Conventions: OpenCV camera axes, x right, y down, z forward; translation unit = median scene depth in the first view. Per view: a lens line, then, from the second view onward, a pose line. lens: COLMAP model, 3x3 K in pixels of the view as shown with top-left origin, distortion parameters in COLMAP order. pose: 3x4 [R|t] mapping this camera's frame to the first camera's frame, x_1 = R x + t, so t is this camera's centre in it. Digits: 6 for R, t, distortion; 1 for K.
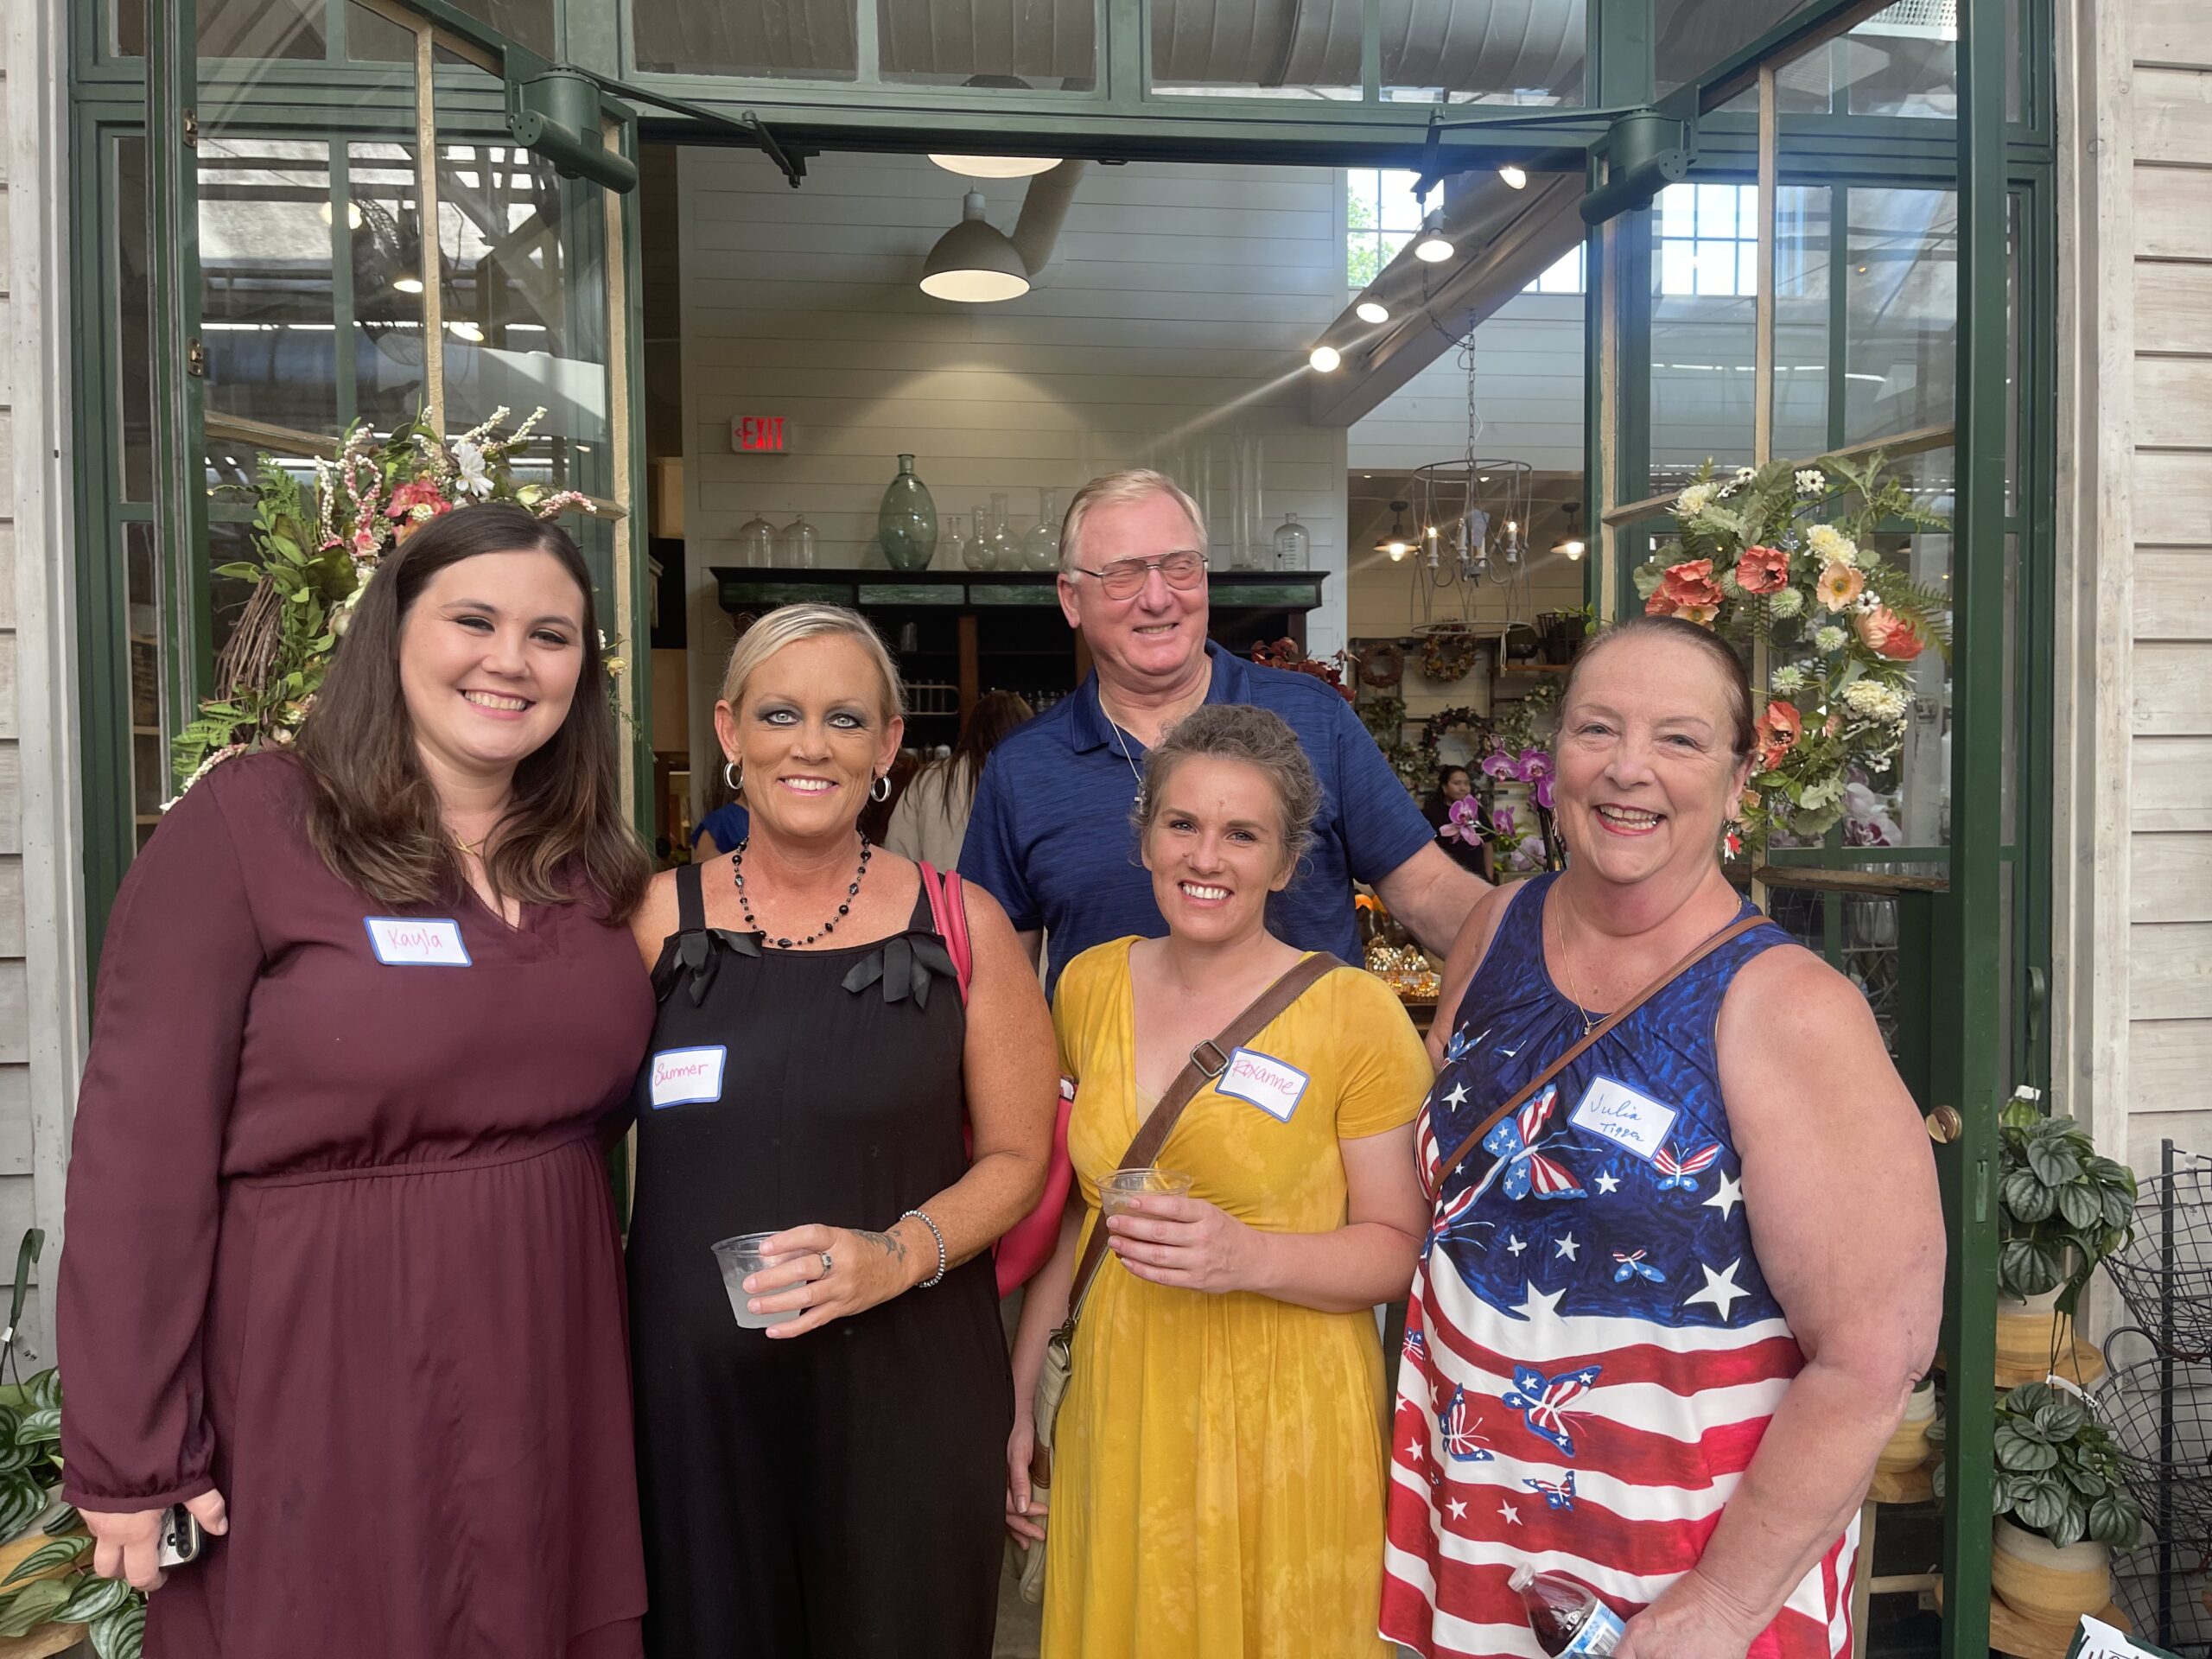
lens RADIAL K [[1613.8, 0, 1106.0], [0, 1613.8, 829.5], [0, 0, 1]] dist [0.068022, -0.097599]
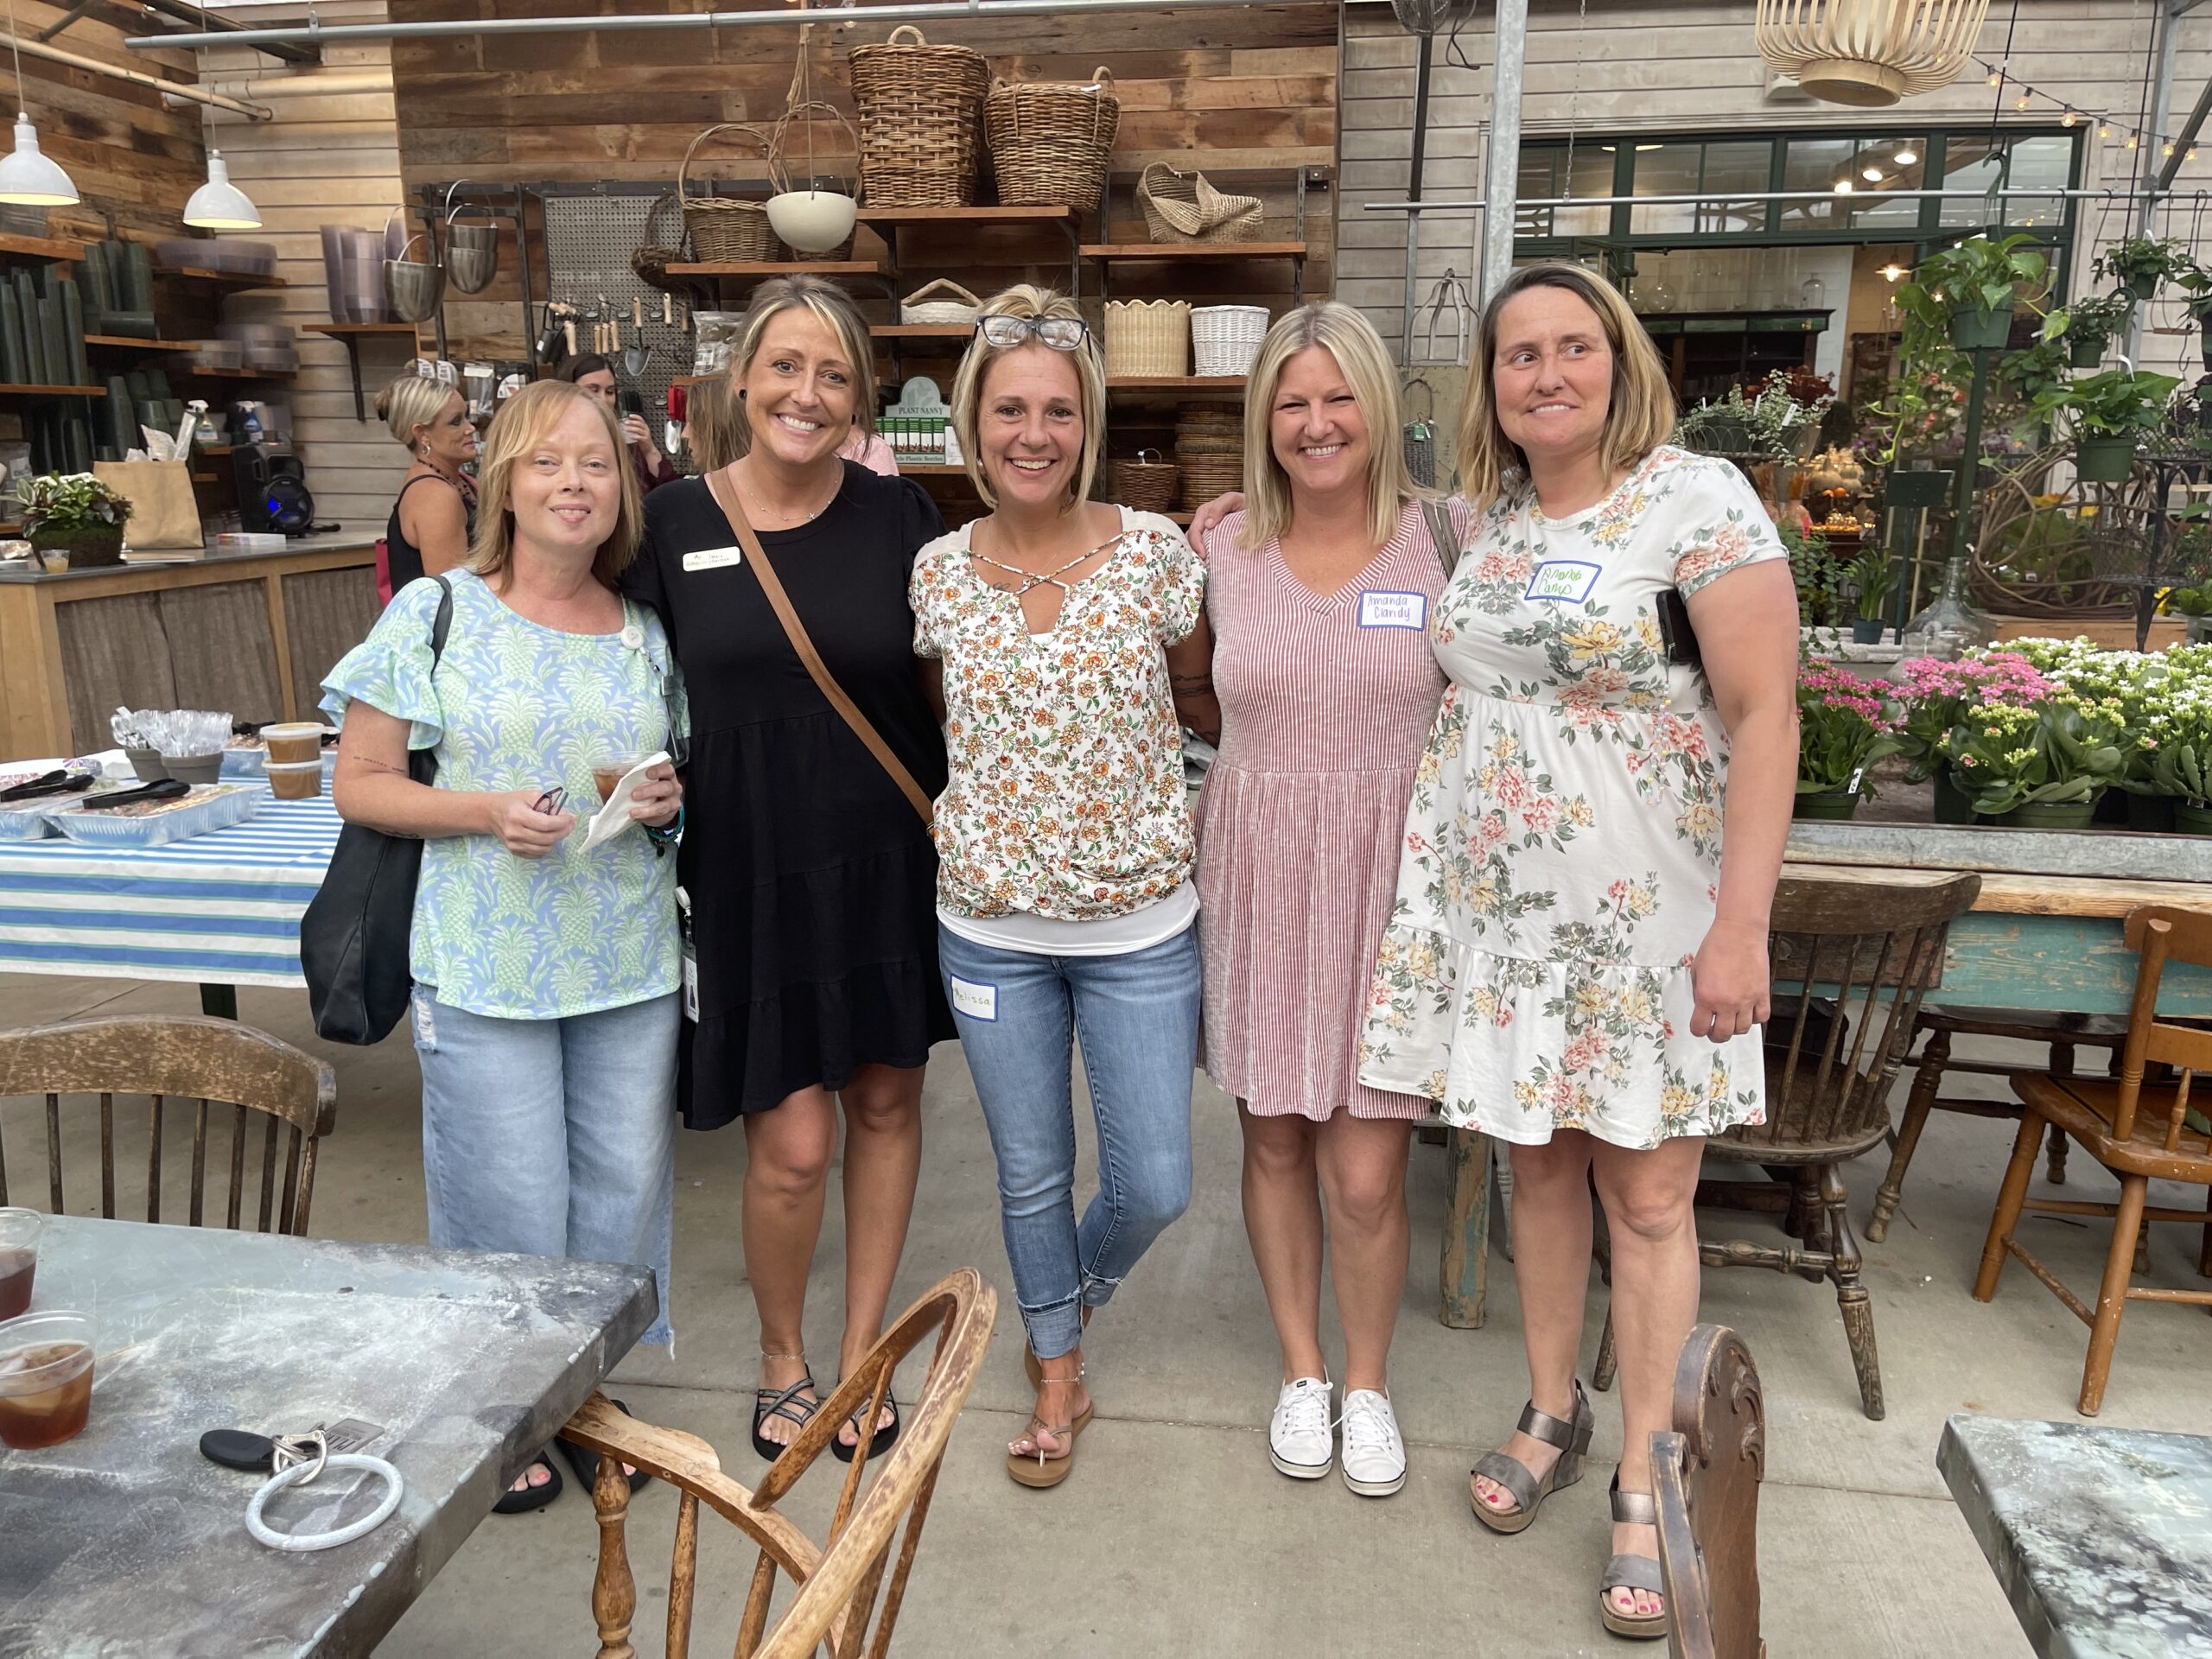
lens RADIAL K [[1613.8, 0, 1106.0], [0, 1613.8, 829.5], [0, 0, 1]] dist [0.068022, -0.097599]
pose [[0.961870, 0.073157, -0.263541, -0.107572], [-0.017652, 0.978159, 0.207105, 0.034058], [0.272936, -0.194556, 0.942154, -0.937891]]
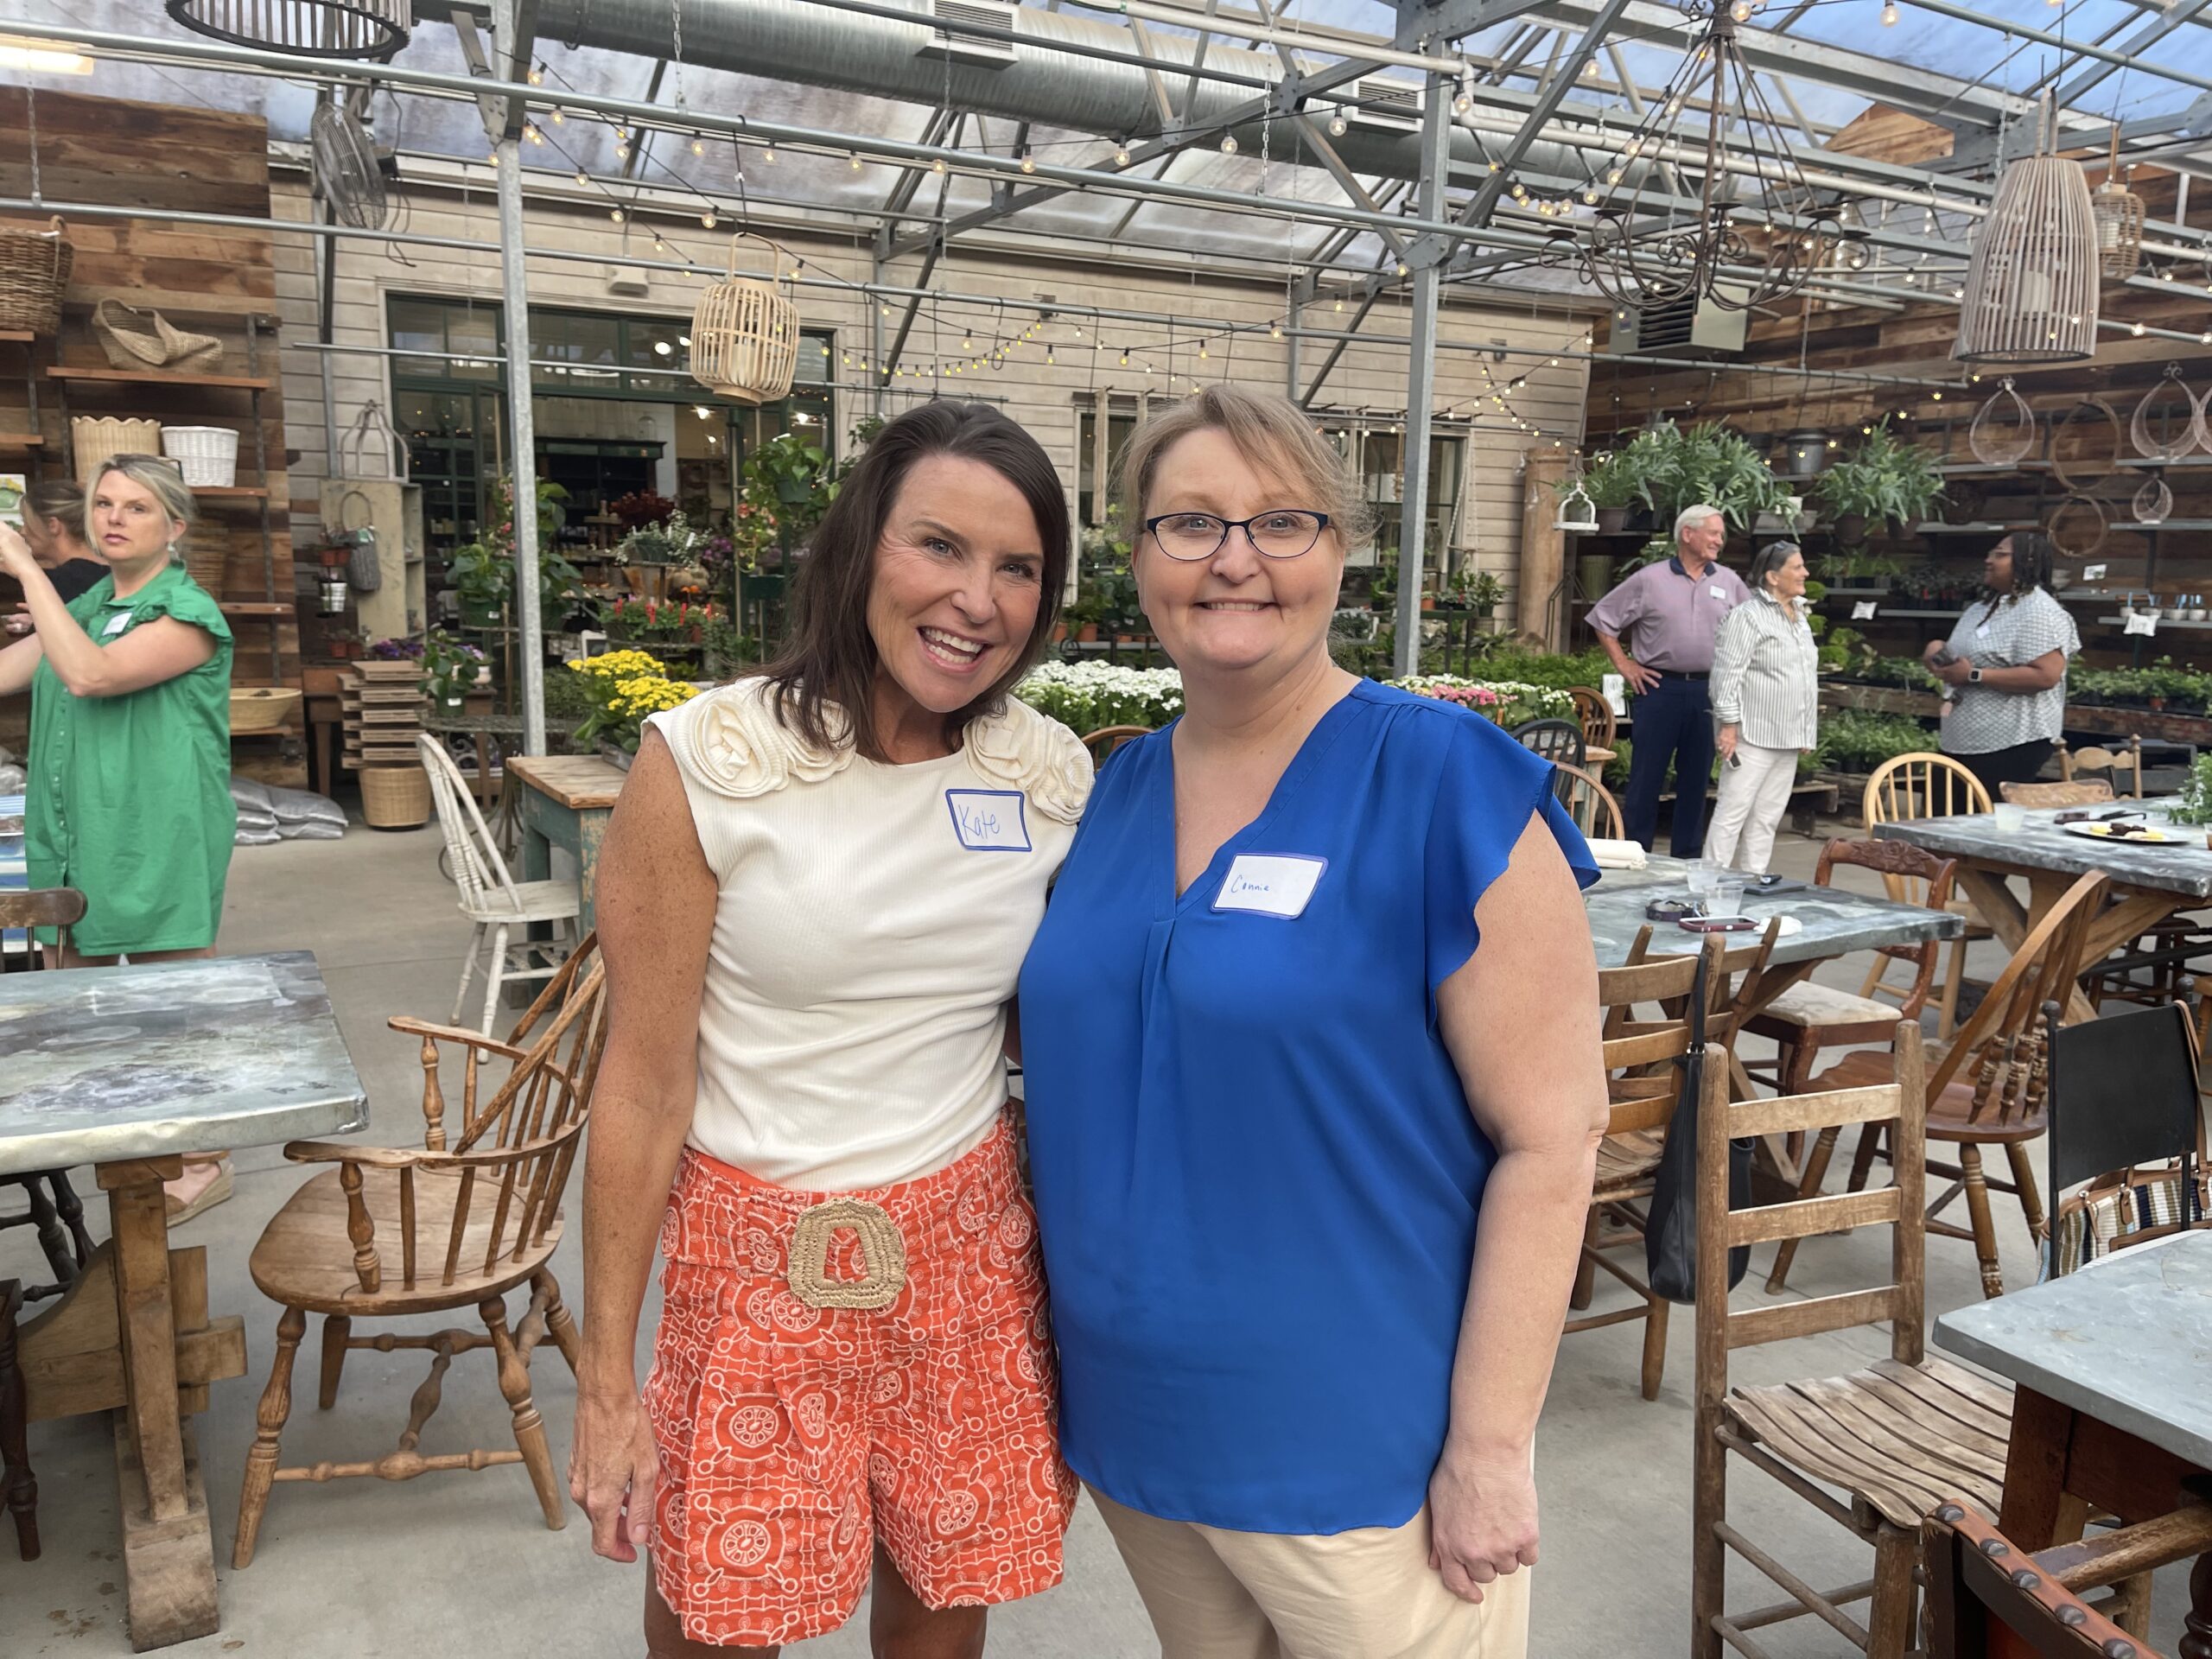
lens RADIAL K [[1613.8, 0, 1106.0], [0, 1613.8, 829.5], [0, 0, 1]] dist [0.068022, -0.097599]
pose [[0.920684, -0.038256, 0.388430, -0.172977], [-0.017201, 0.990241, 0.138299, 0.036164], [-0.389930, -0.134011, 0.911041, -1.196190]]
